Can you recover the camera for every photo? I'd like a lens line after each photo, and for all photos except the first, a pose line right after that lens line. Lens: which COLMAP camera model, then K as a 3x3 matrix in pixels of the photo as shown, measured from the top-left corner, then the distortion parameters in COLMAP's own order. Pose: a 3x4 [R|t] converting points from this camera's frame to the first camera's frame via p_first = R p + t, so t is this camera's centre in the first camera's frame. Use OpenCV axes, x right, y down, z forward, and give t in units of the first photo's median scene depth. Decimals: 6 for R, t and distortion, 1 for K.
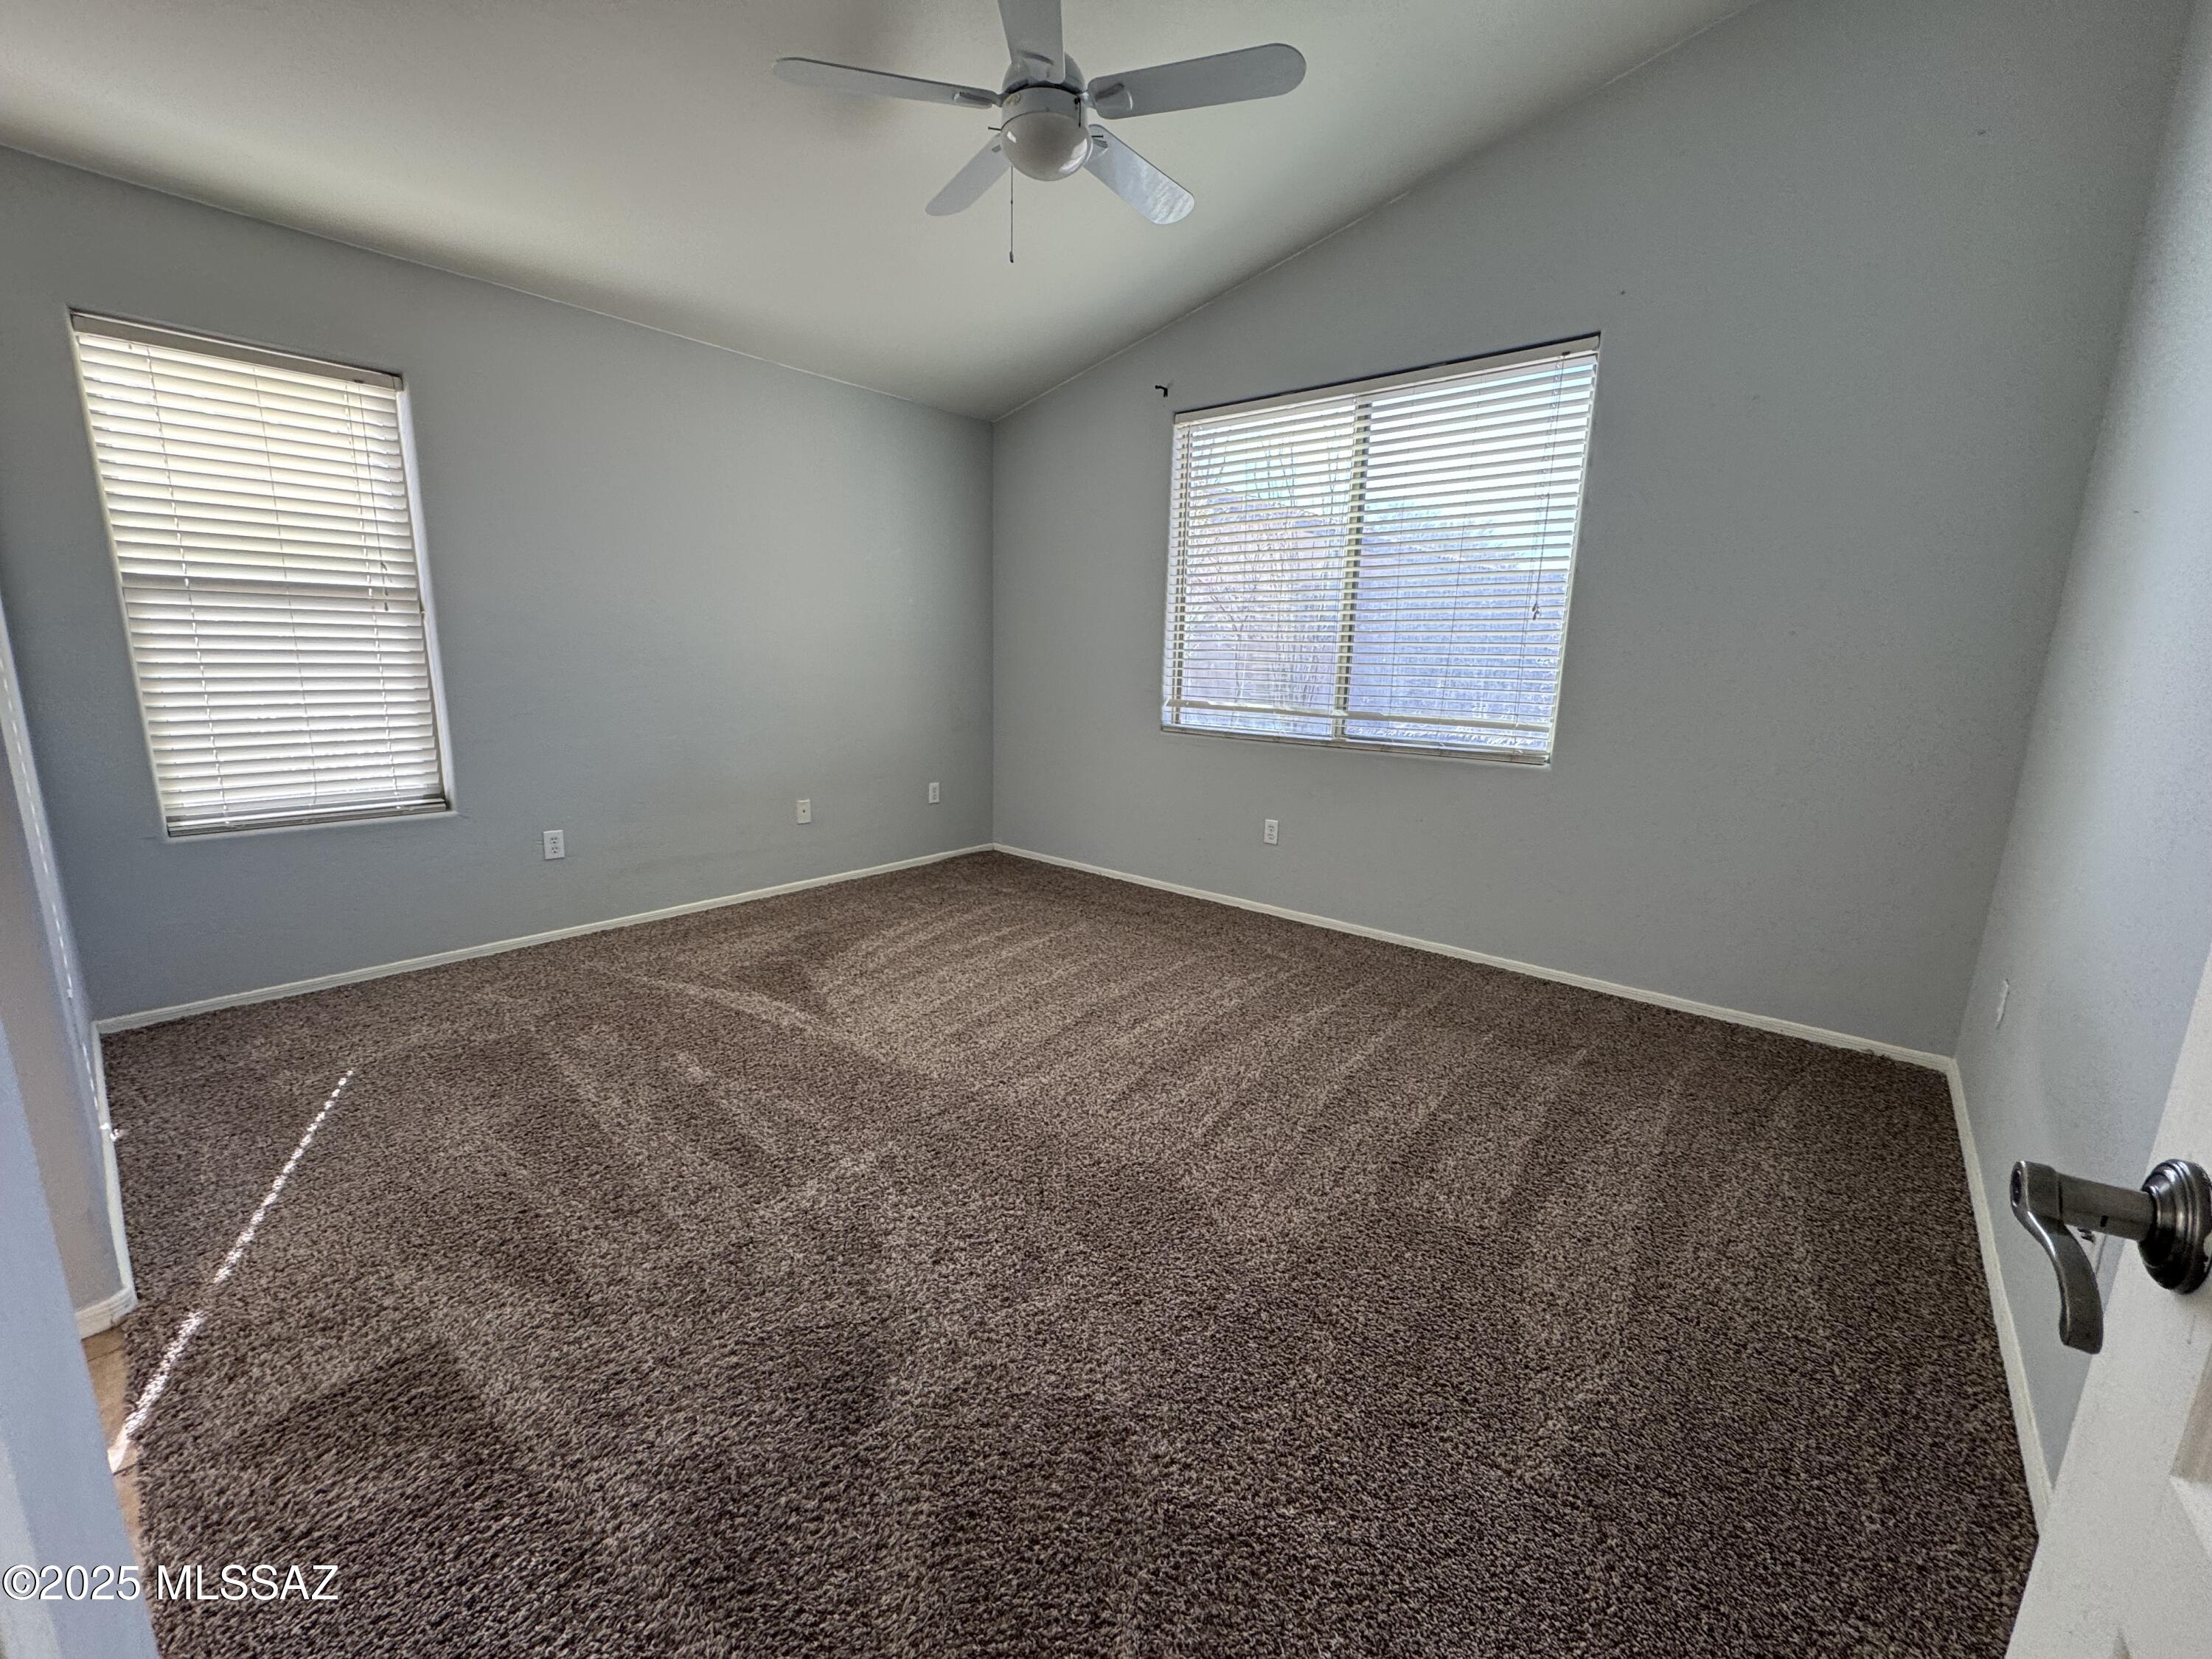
lens RADIAL K [[881.2, 0, 1095.1], [0, 881.2, 845.3], [0, 0, 1]] dist [-0.000332, 0.000287]
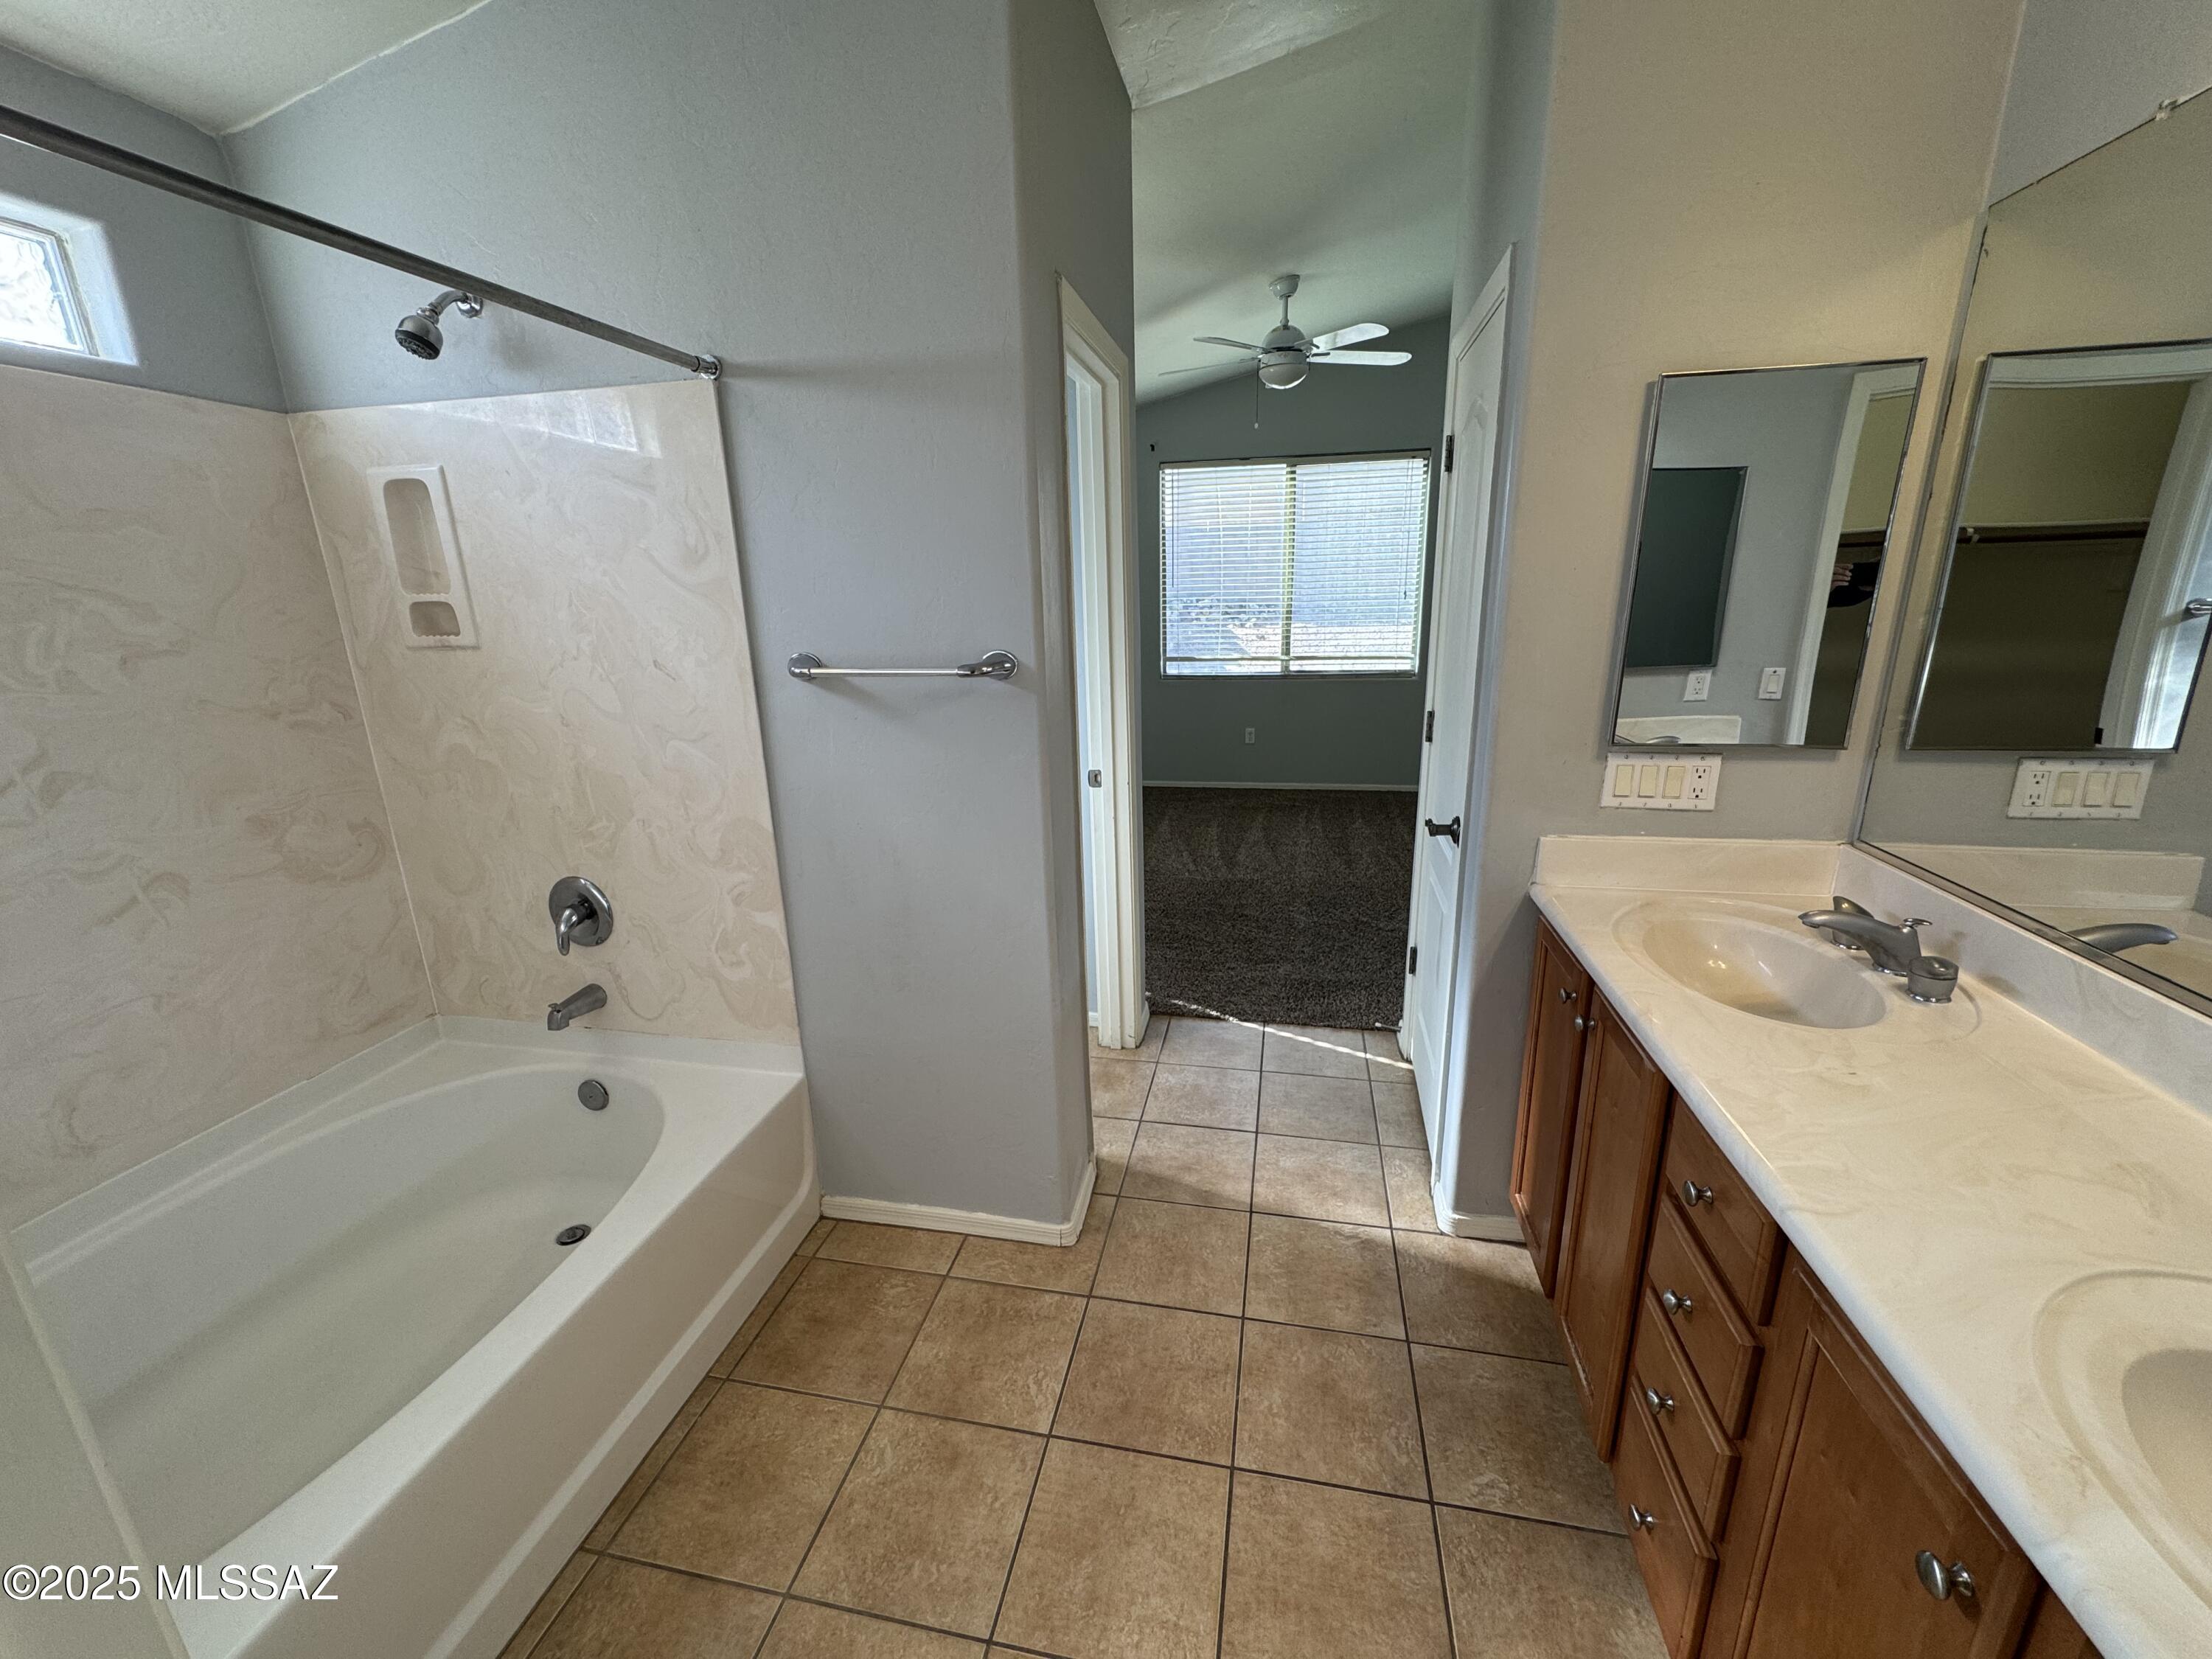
lens RADIAL K [[881.2, 0, 1117.9], [0, 881.2, 822.9], [0, 0, 1]] dist [-0.000332, 0.000287]
pose [[0.869141, -0.164574, 0.466379, -0.795783], [0.145086, 0.986365, 0.077683, -0.019926], [-0.472804, 0.000147, 0.881168, -0.286059]]
